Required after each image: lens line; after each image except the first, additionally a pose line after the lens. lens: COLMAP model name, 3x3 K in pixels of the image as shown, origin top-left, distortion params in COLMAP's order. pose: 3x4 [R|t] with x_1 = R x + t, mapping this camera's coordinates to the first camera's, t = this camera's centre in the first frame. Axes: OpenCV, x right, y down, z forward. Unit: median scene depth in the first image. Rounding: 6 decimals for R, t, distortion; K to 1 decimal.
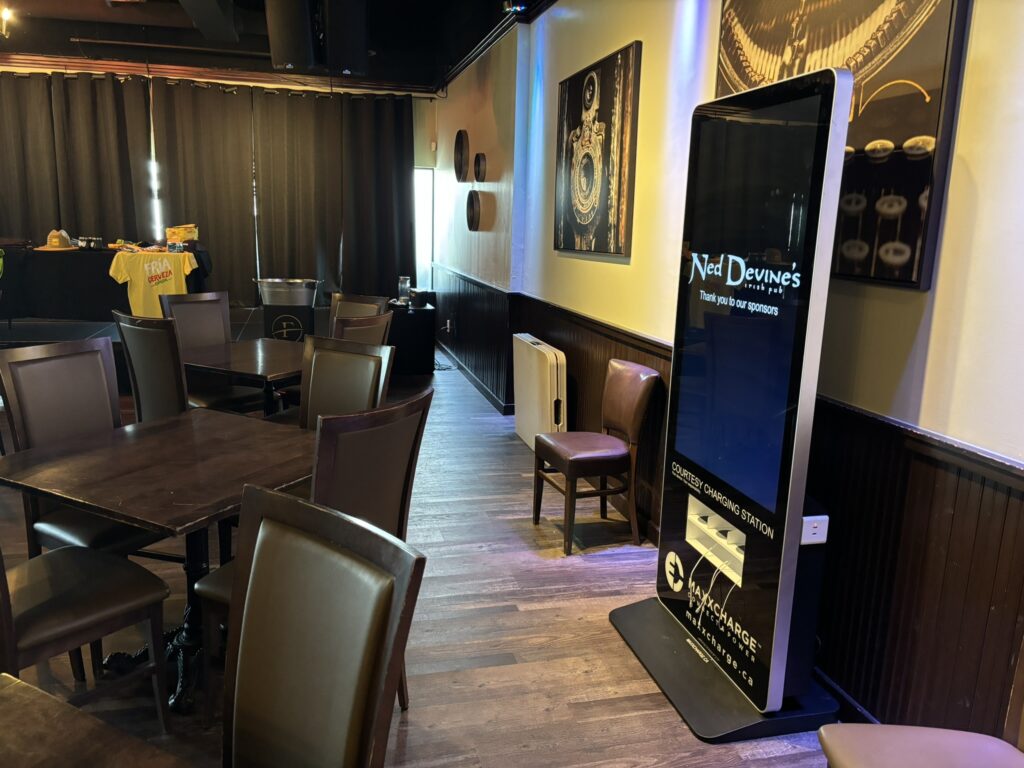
lens RADIAL K [[786.6, 0, 510.0], [0, 786.6, 383.4], [0, 0, 1]] dist [0.039322, -0.025408]
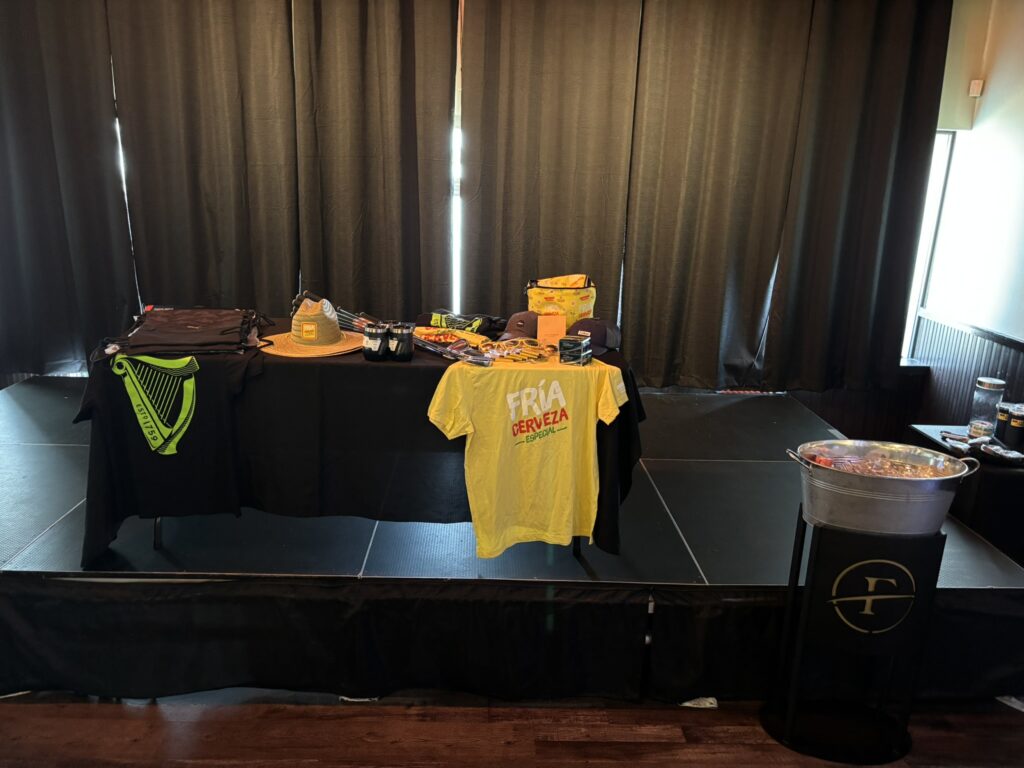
lens RADIAL K [[786.6, 0, 515.8], [0, 786.6, 386.4], [0, 0, 1]] dist [0.039322, -0.025408]
pose [[0.978399, 0.058120, -0.198386, -0.317257], [-0.046181, 0.996862, 0.064285, -0.152068], [0.201500, -0.053735, 0.978014, 0.508972]]
